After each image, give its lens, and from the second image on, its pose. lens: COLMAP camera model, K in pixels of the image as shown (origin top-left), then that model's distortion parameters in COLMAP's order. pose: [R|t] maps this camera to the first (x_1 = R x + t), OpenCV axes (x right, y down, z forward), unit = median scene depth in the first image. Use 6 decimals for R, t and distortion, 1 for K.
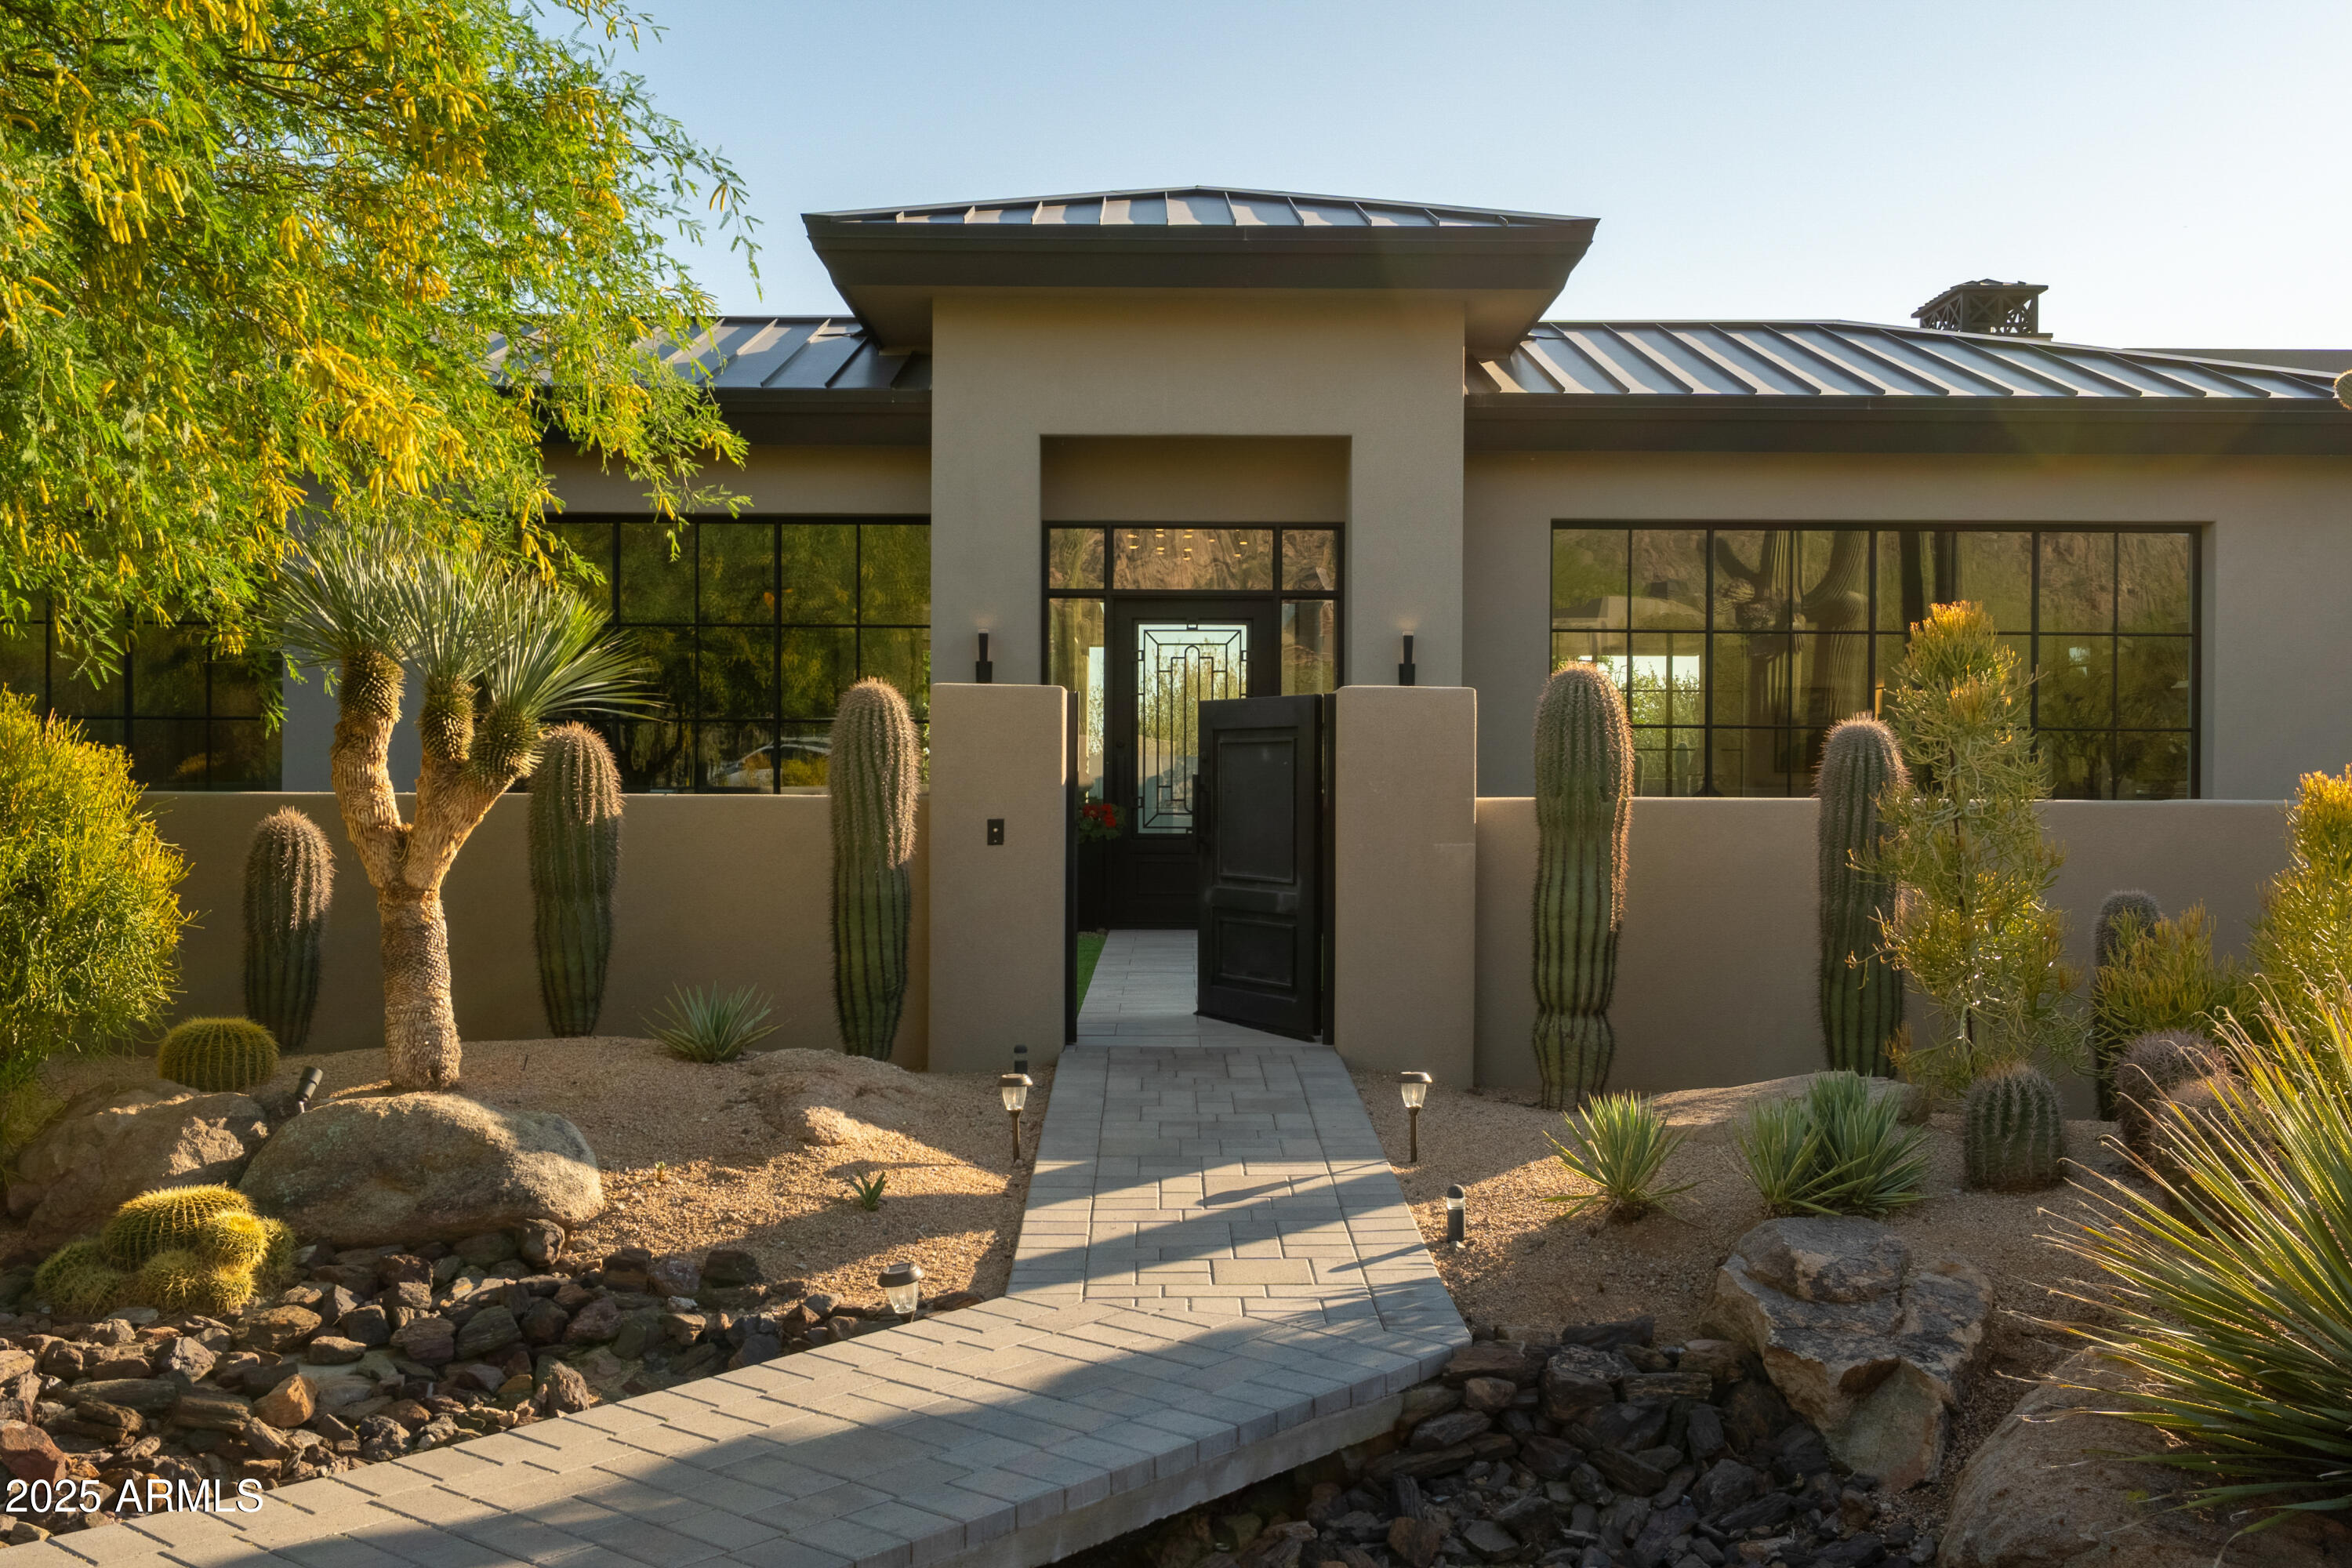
lens RADIAL K [[2291.9, 0, 1173.1], [0, 2291.9, 777.1], [0, 0, 1]] dist [0.005930, 0.000000]
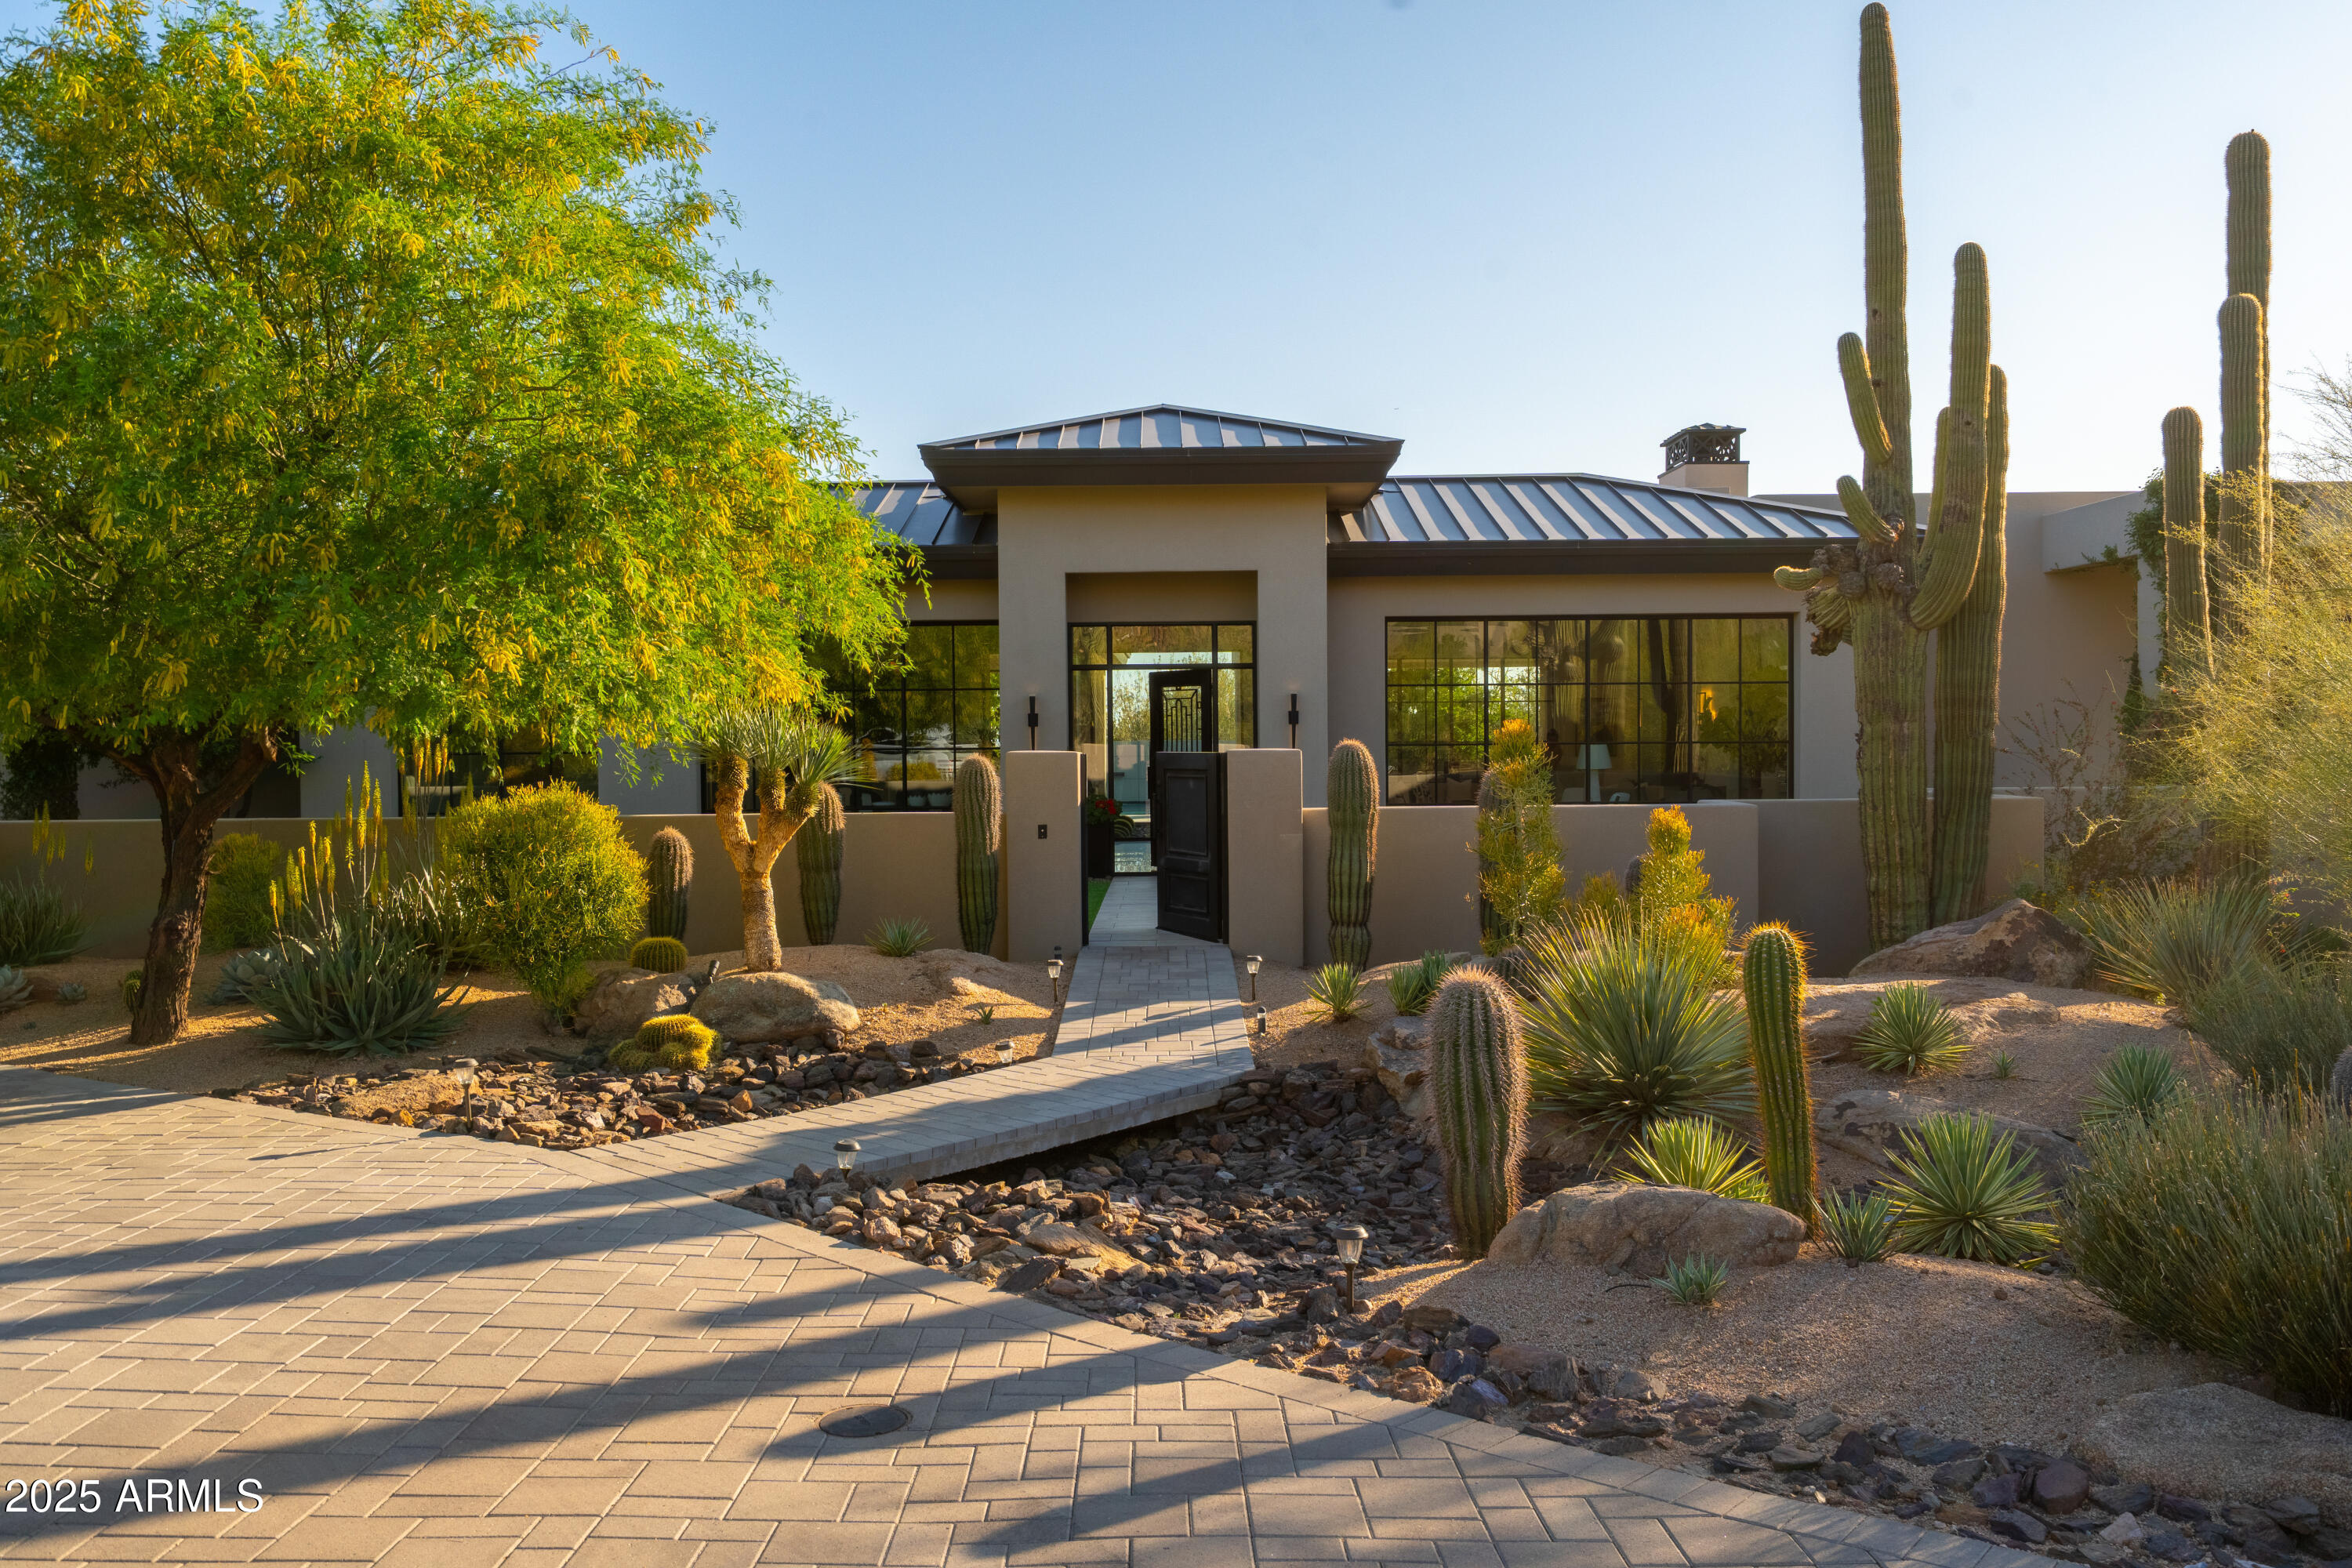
lens RADIAL K [[1896.8, 0, 1177.0], [0, 1896.8, 792.7], [0, 0, 1]] dist [0.026099, -0.020714]
pose [[0.999881, -0.014524, -0.005129, 0.050633], [0.014682, 0.999374, 0.032181, -0.071044], [0.004658, -0.032252, 0.999469, -0.680711]]
